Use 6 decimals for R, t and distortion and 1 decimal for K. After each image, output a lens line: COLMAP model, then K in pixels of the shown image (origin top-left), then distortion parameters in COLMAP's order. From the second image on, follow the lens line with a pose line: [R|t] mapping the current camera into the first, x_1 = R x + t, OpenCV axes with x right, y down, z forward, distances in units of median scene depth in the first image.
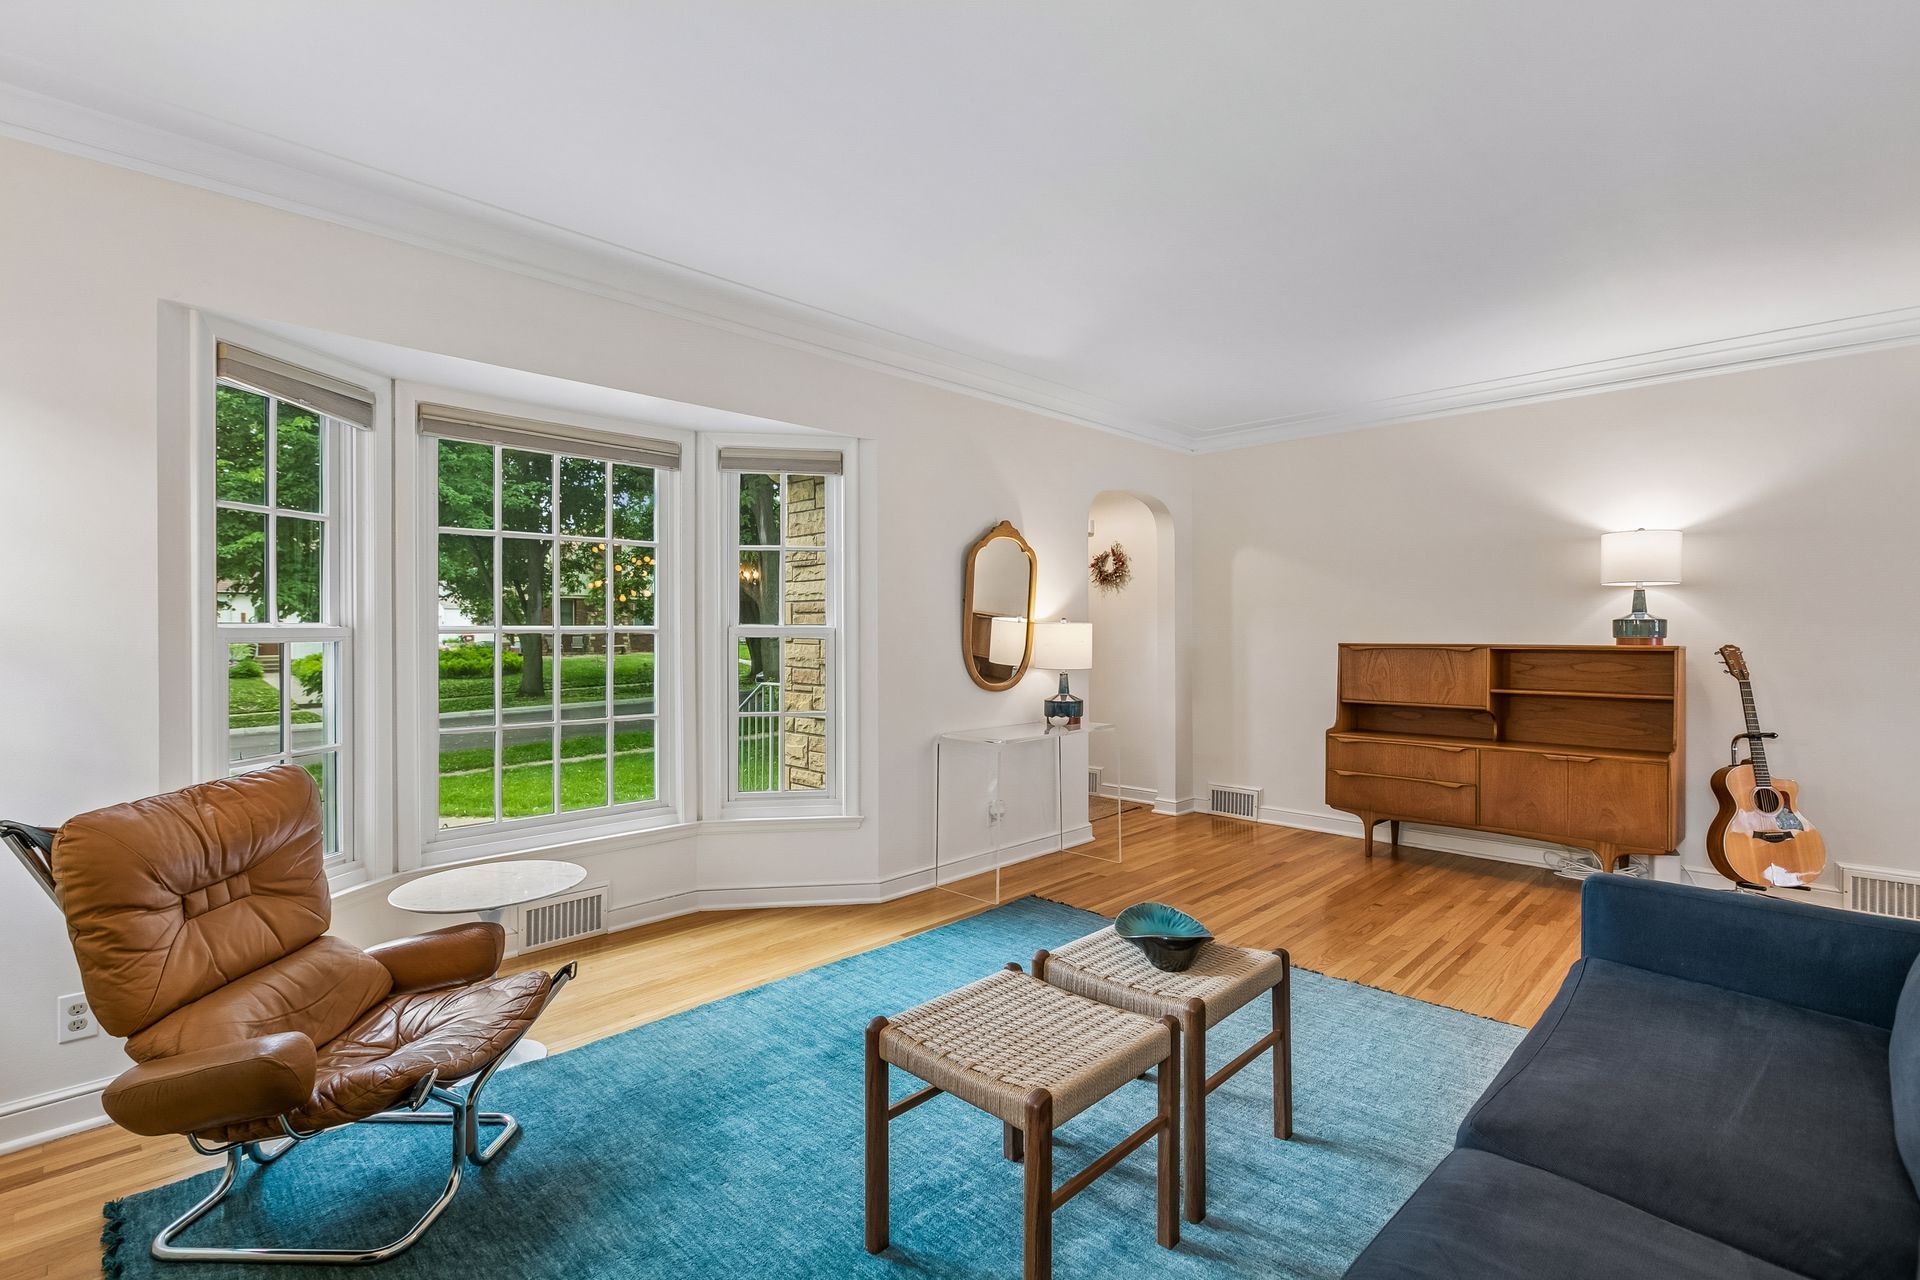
lens RADIAL K [[894.2, 0, 944.5], [0, 894.2, 640.8], [0, 0, 1]] dist [-0.003950, -0.001432]
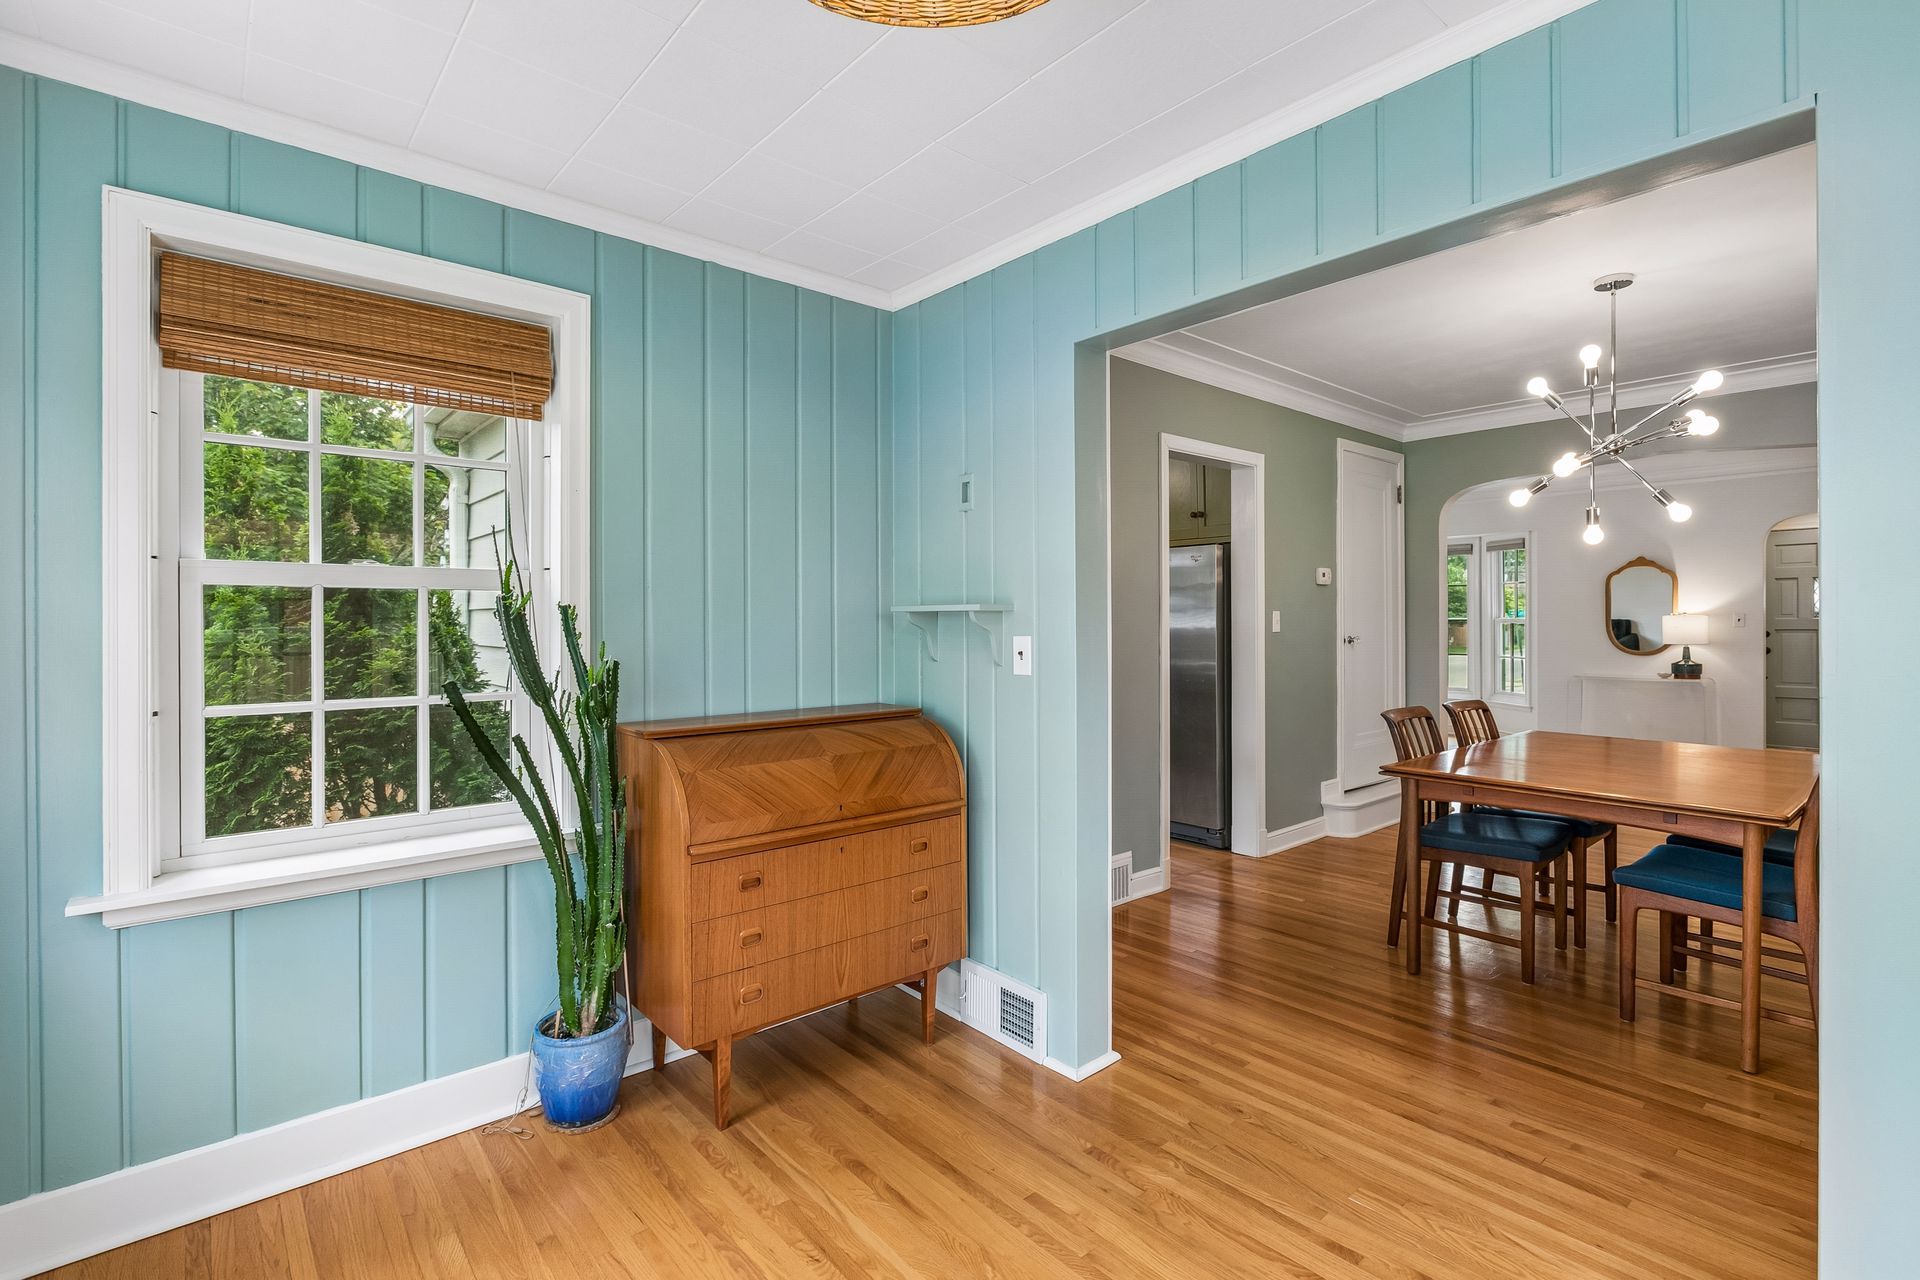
lens RADIAL K [[894.2, 0, 948.4], [0, 894.2, 625.0], [0, 0, 1]] dist [-0.003950, -0.001432]
pose [[-0.090158, 0.007428, -0.995900, 2.089488], [-0.009412, 0.999921, 0.008310, -0.004043], [0.995883, 0.010123, -0.090081, -0.203205]]
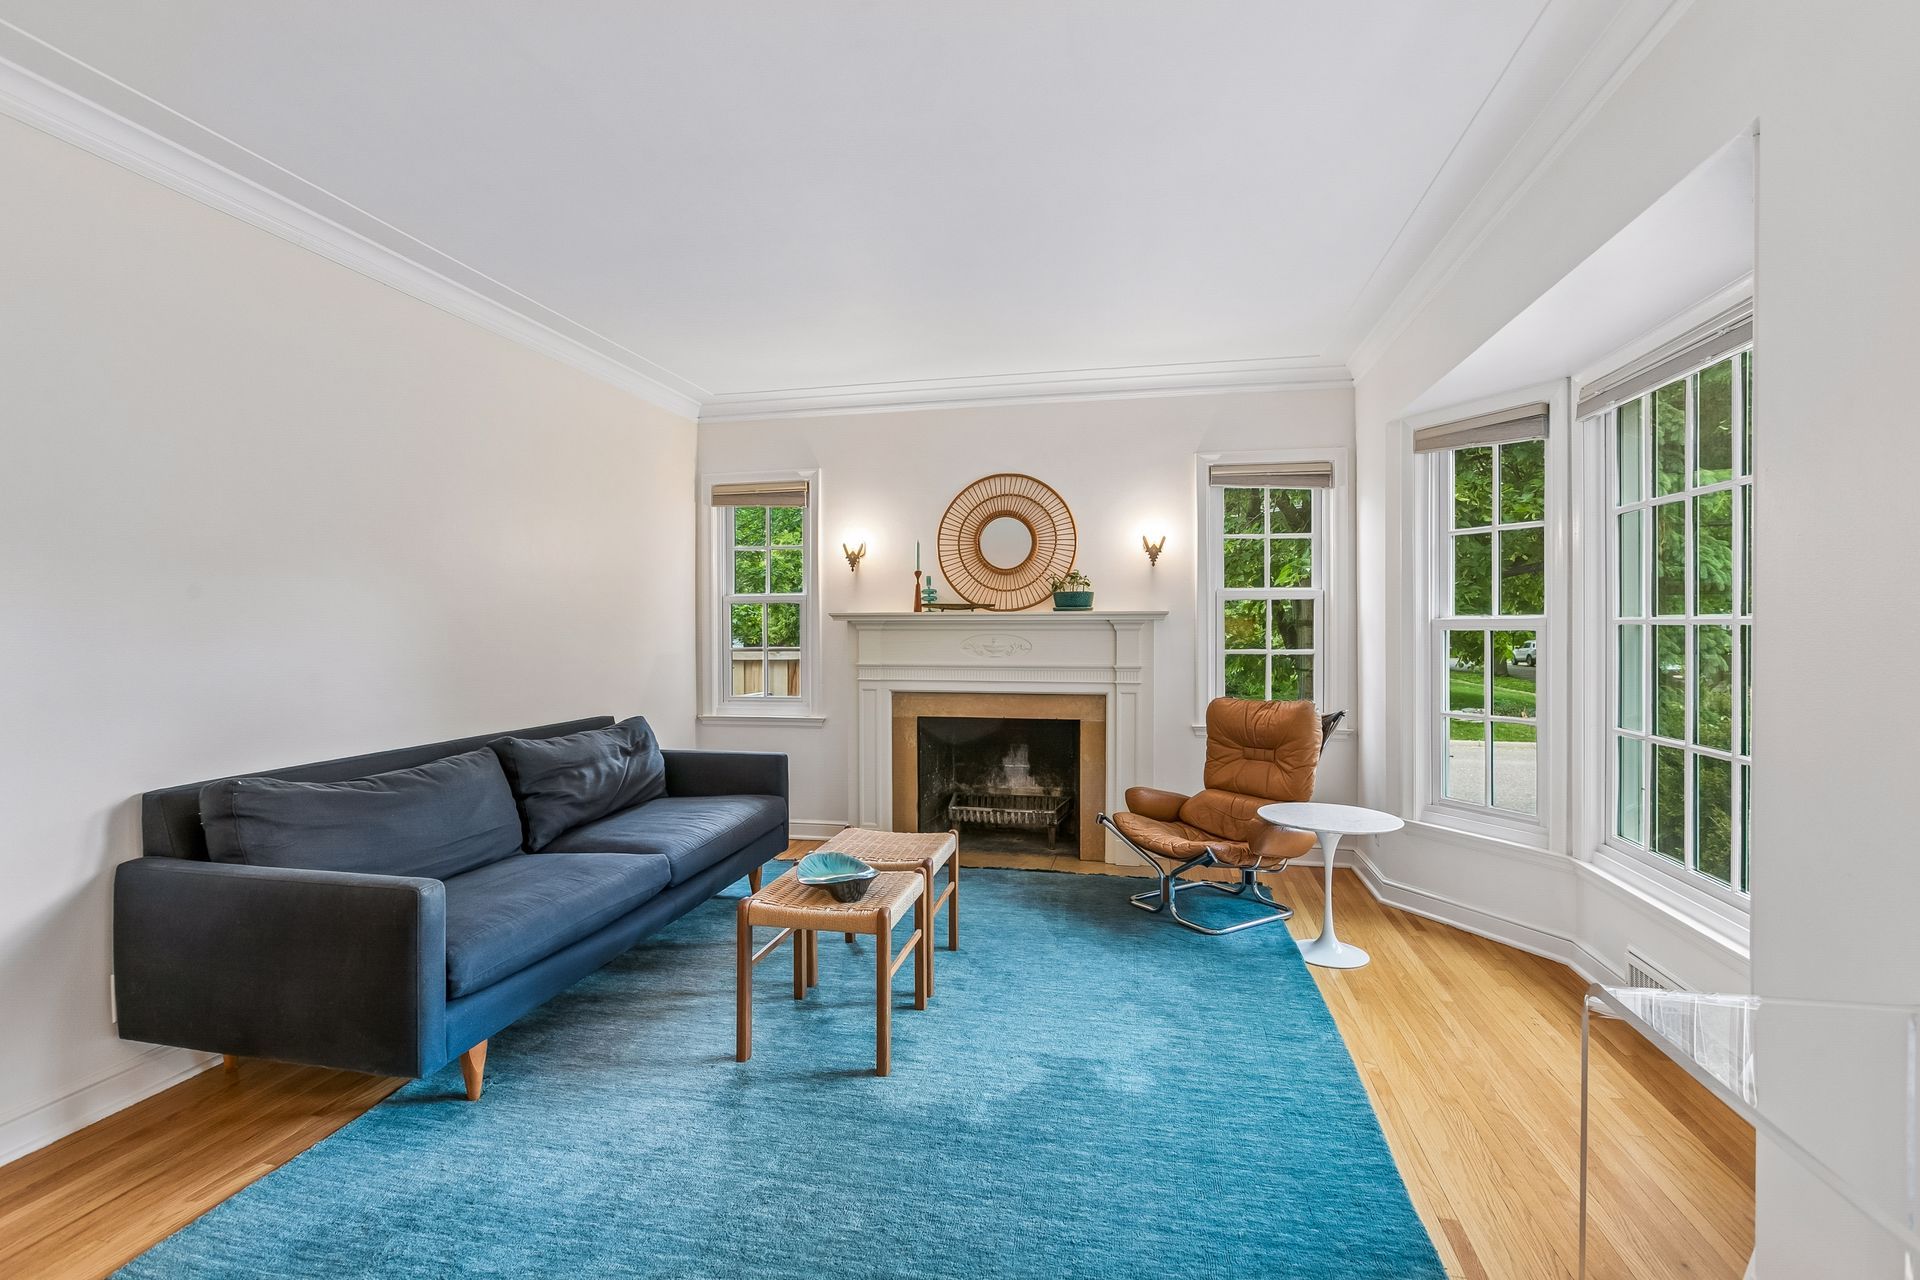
lens RADIAL K [[894.2, 0, 944.4], [0, 894.2, 634.3], [0, 0, 1]] dist [-0.003950, -0.001432]
pose [[-0.847261, 0.011181, -0.531059, 0.399231], [-0.001972, 0.999705, 0.024193, -0.014534], [0.531173, 0.021545, -0.846989, 1.094791]]
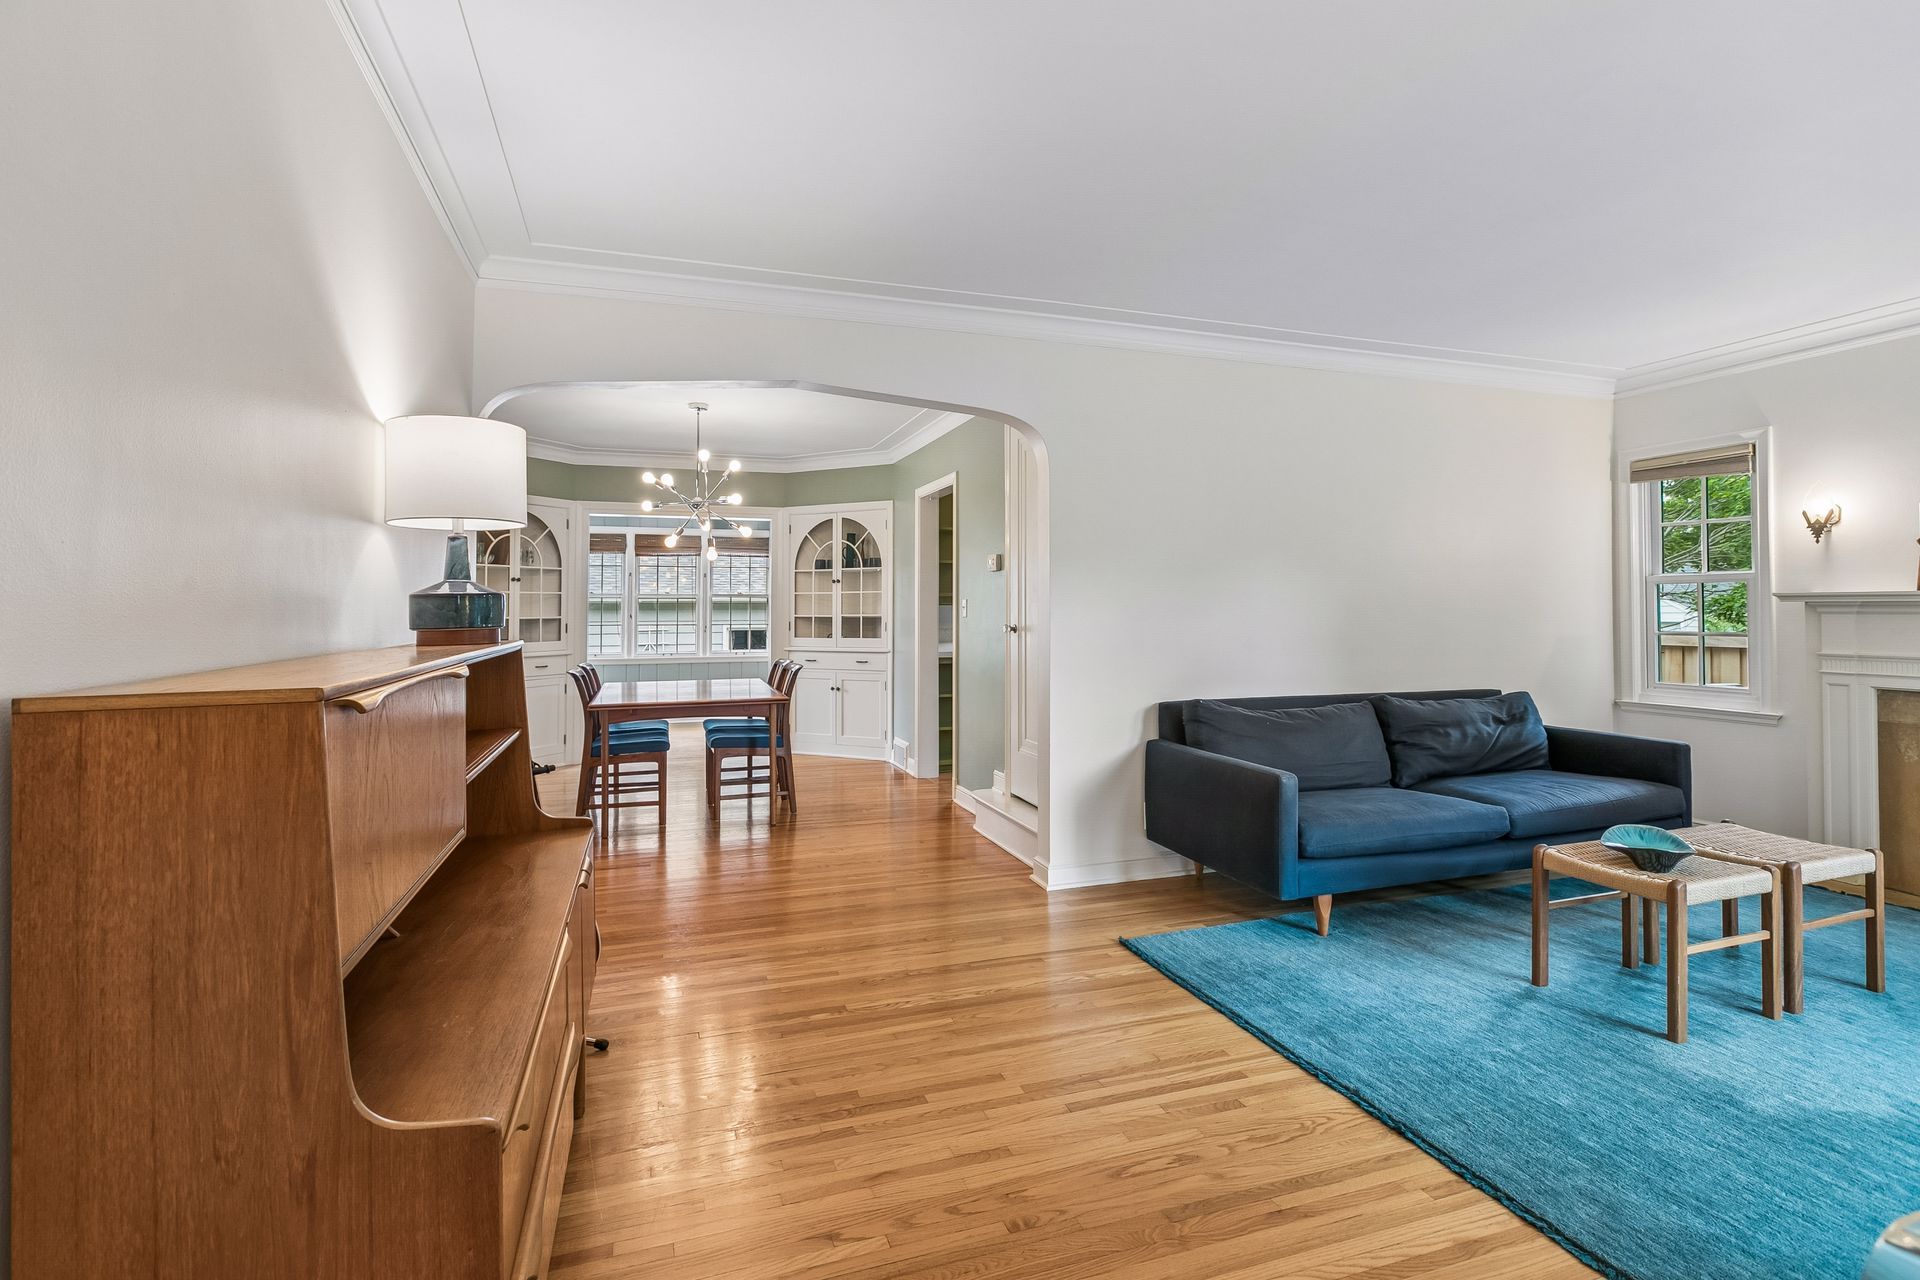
lens RADIAL K [[894.2, 0, 954.1], [0, 894.2, 596.8], [0, 0, 1]] dist [-0.003950, -0.001432]
pose [[-0.896269, 0.010240, 0.443392, 0.294269], [0.010625, 0.999942, -0.001616, -0.017856], [-0.443383, 0.003263, -0.896326, 1.339032]]
